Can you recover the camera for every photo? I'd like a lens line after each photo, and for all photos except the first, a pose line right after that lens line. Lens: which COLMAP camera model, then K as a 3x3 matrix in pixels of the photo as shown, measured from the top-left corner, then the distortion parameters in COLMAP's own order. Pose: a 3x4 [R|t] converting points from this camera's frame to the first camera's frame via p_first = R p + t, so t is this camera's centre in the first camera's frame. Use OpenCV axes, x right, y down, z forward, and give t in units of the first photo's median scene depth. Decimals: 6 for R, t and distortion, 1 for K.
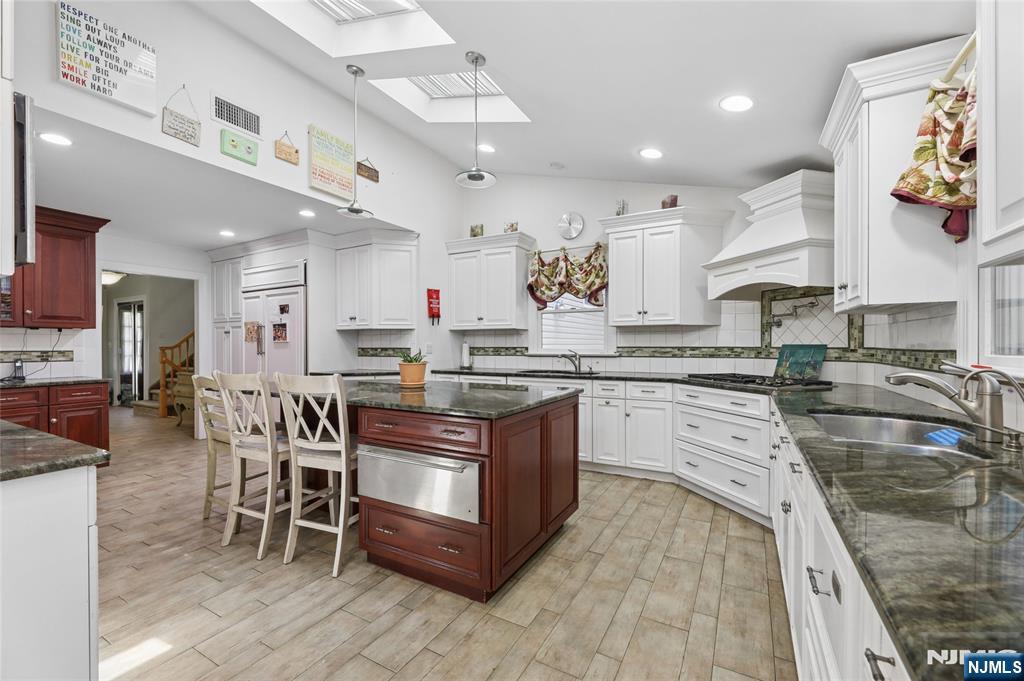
lens RADIAL K [[422.6, 0, 510.9], [0, 422.6, 347.9], [0, 0, 1]] dist [0.000396, -0.000201]
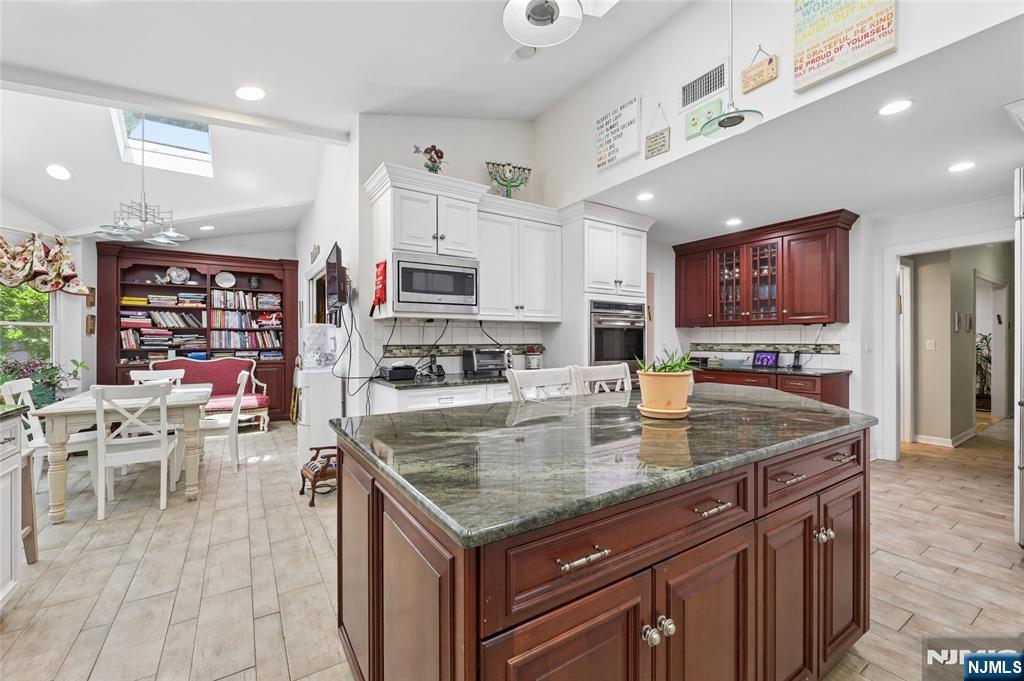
lens RADIAL K [[422.6, 0, 508.3], [0, 422.6, 339.1], [0, 0, 1]] dist [0.000396, -0.000201]
pose [[-0.470645, 0.000337, -0.882323, 0.316997], [0.001187, 0.999999, -0.000252, -0.008358], [0.882322, -0.001166, -0.470645, 0.979990]]
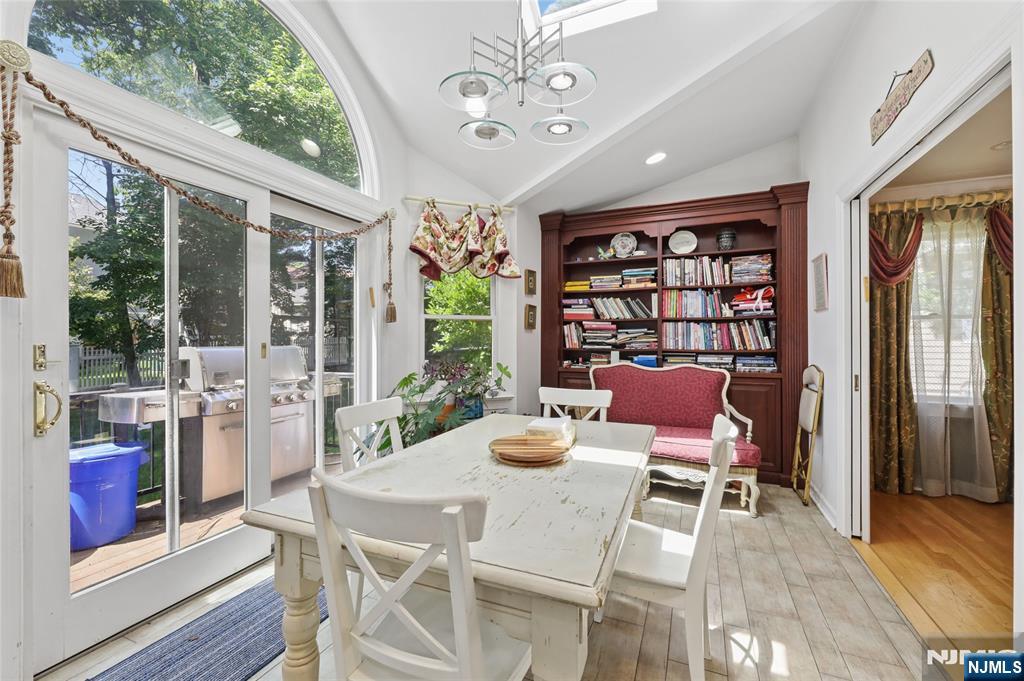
lens RADIAL K [[422.6, 0, 515.8], [0, 422.6, 337.3], [0, 0, 1]] dist [0.000396, -0.000201]
pose [[-0.994493, 0.002333, -0.104772, 0.175571], [0.002625, 0.999993, -0.002650, -0.006621], [0.104766, -0.002911, -0.994493, 0.723132]]
